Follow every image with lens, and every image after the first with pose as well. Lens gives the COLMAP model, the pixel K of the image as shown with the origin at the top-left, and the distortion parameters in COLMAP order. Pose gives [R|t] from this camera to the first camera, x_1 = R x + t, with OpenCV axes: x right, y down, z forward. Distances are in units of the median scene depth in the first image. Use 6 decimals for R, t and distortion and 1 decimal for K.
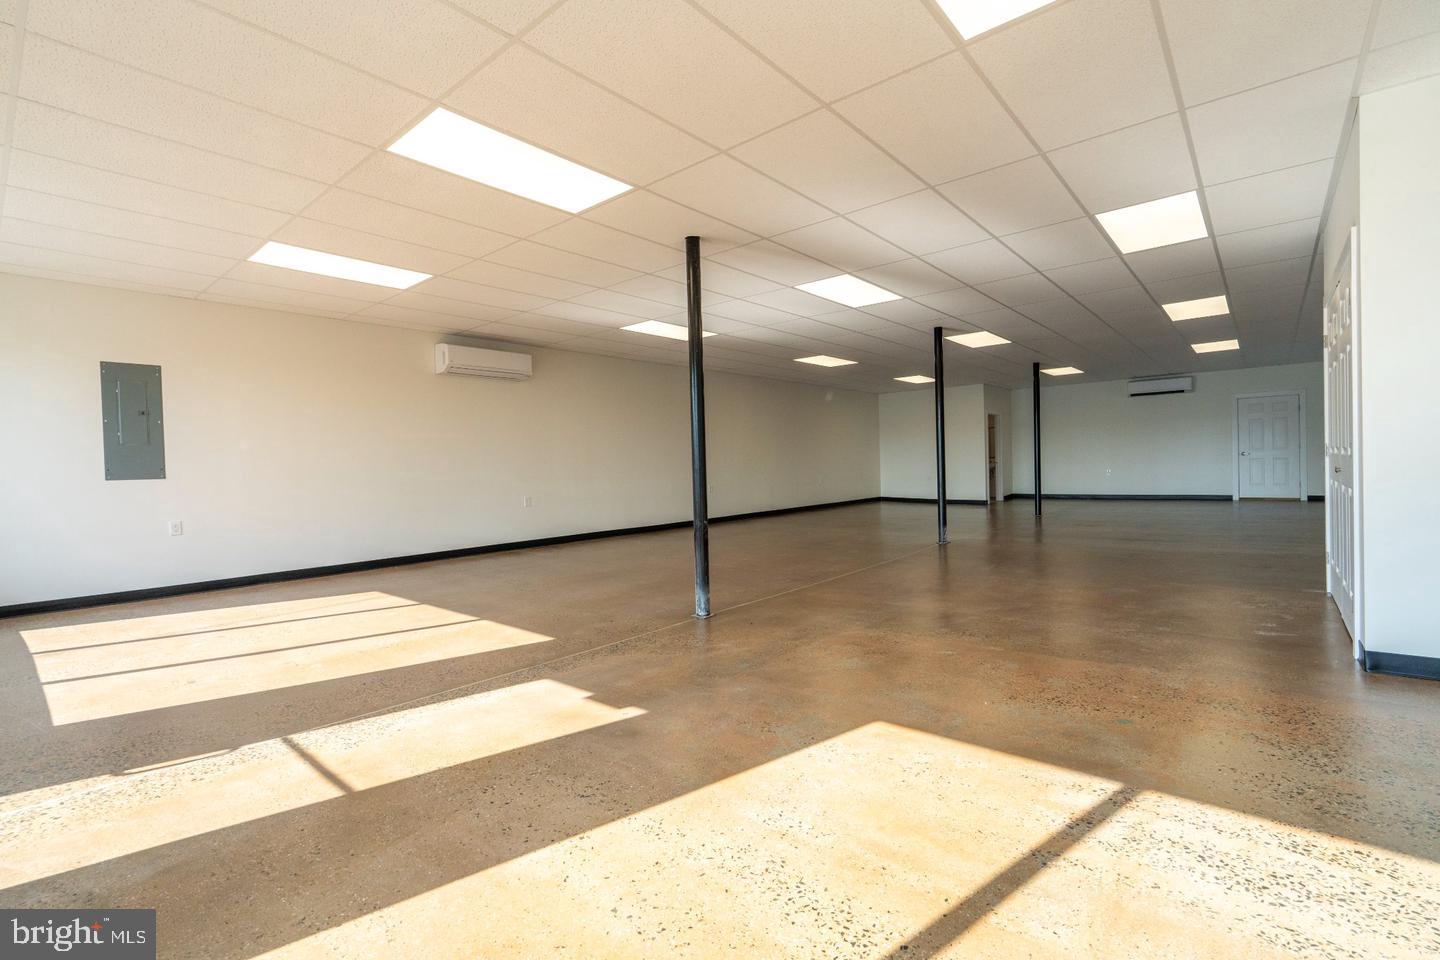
lens RADIAL K [[695.6, 0, 697.1], [0, 695.6, 477.5], [0, 0, 1]] dist [-0.002409, 0.000028]
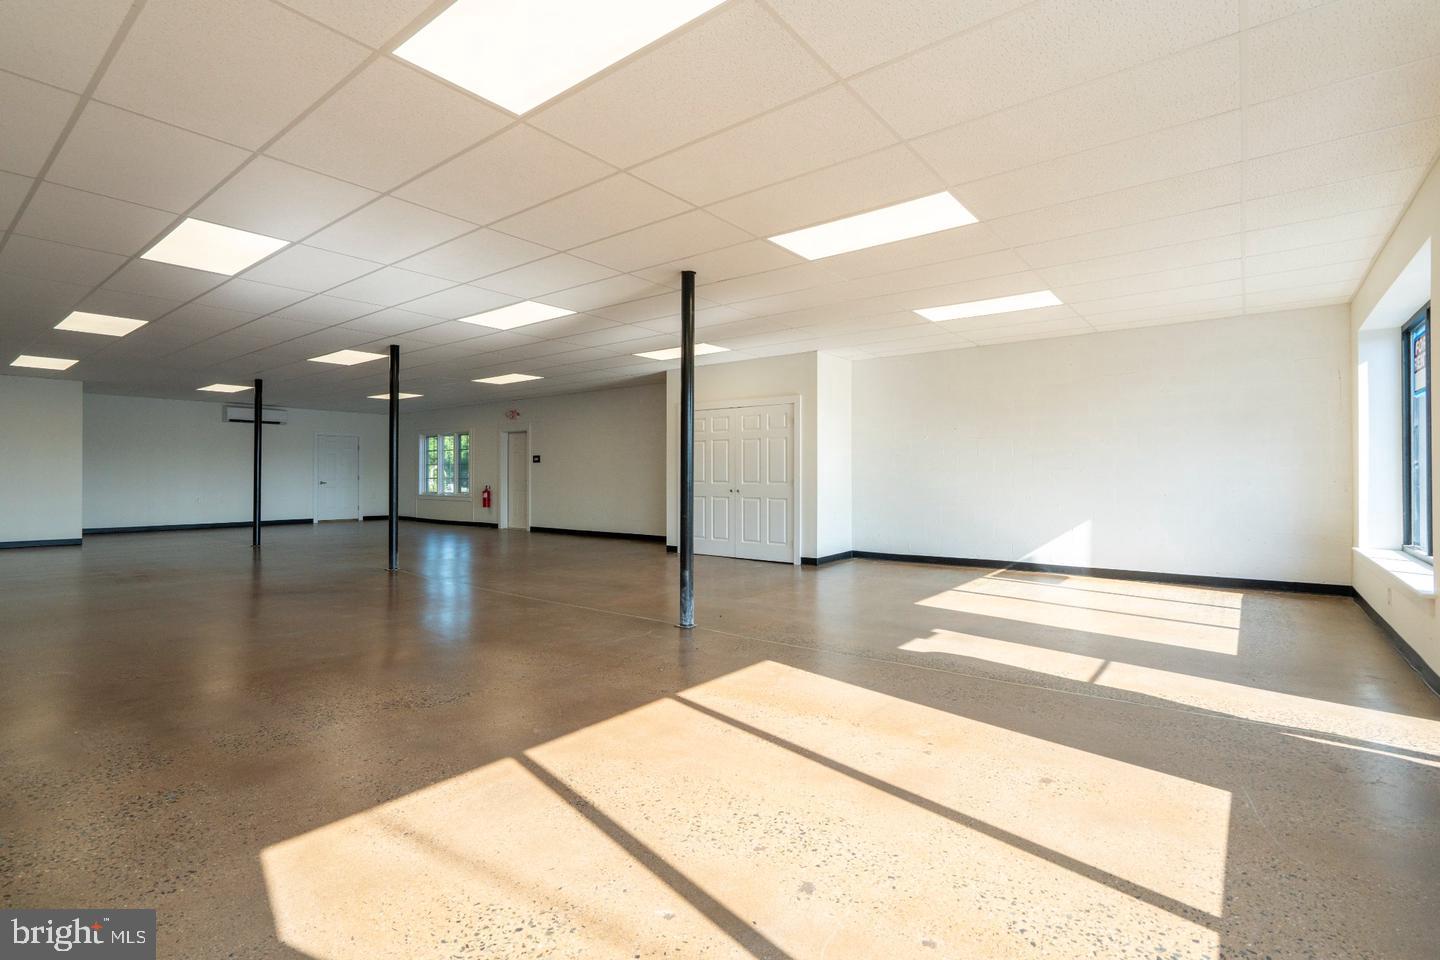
lens RADIAL K [[660.6, 0, 760.1], [0, 660.6, 473.9], [0, 0, 1]] dist [-0.002133, 0.001774]
pose [[-0.117919, 0.032706, 0.992484, -0.546719], [0.020767, 0.999320, -0.030464, 0.000288], [-0.992806, 0.017019, -0.118518, 0.544262]]
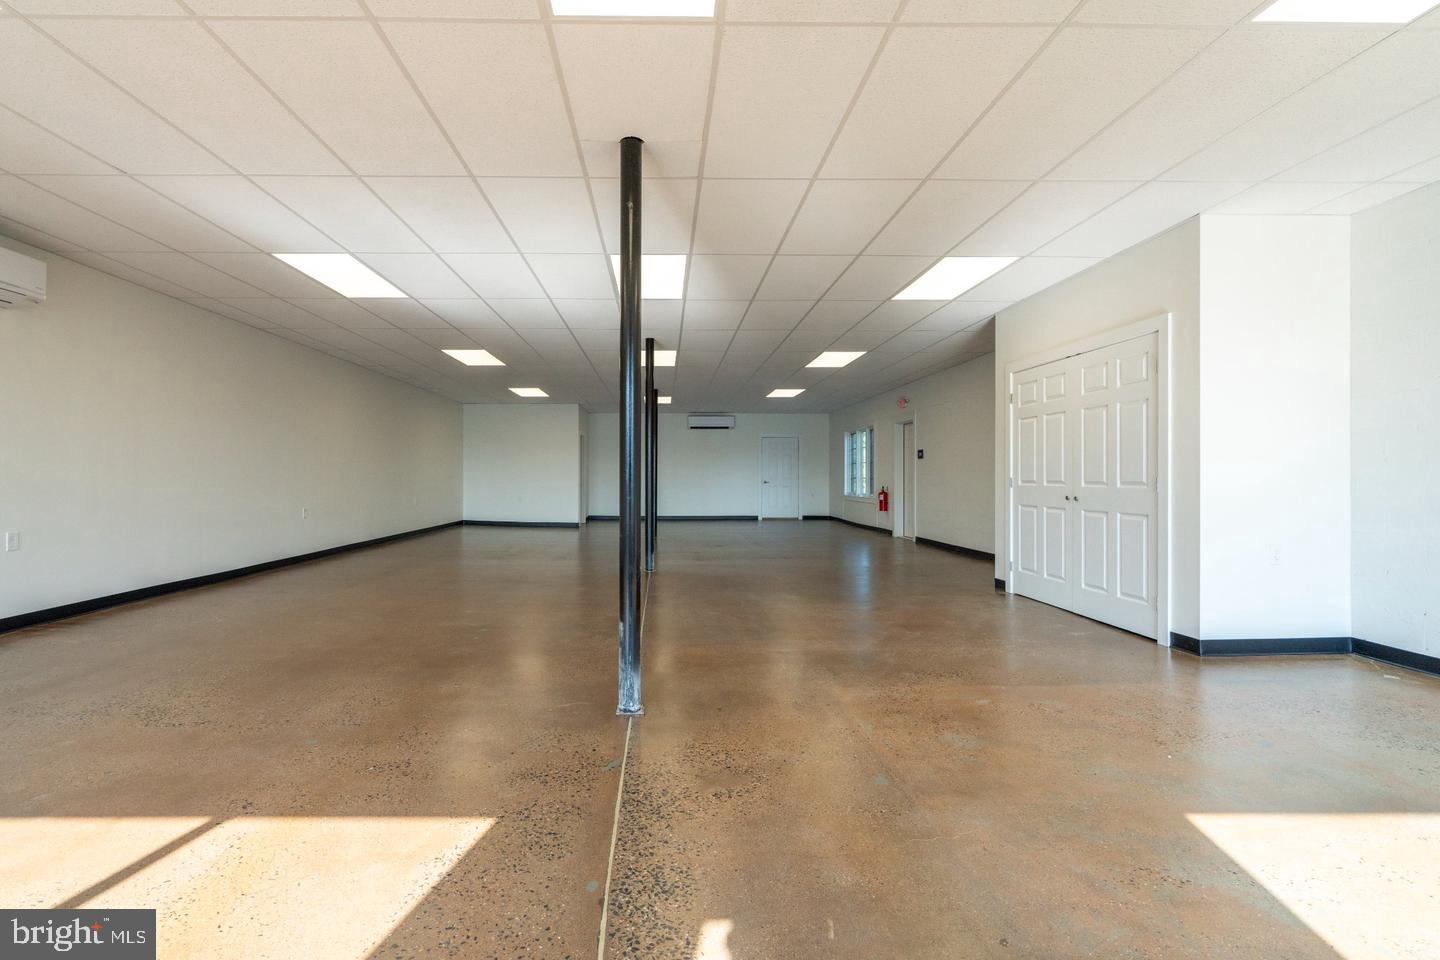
lens RADIAL K [[695.6, 0, 697.1], [0, 695.6, 477.5], [0, 0, 1]] dist [-0.002409, 0.000028]
pose [[0.720424, 0.029456, 0.692908, -0.220674], [-0.009129, 0.999414, -0.032993, -0.000400], [-0.693474, 0.017444, 0.720271, 0.257993]]
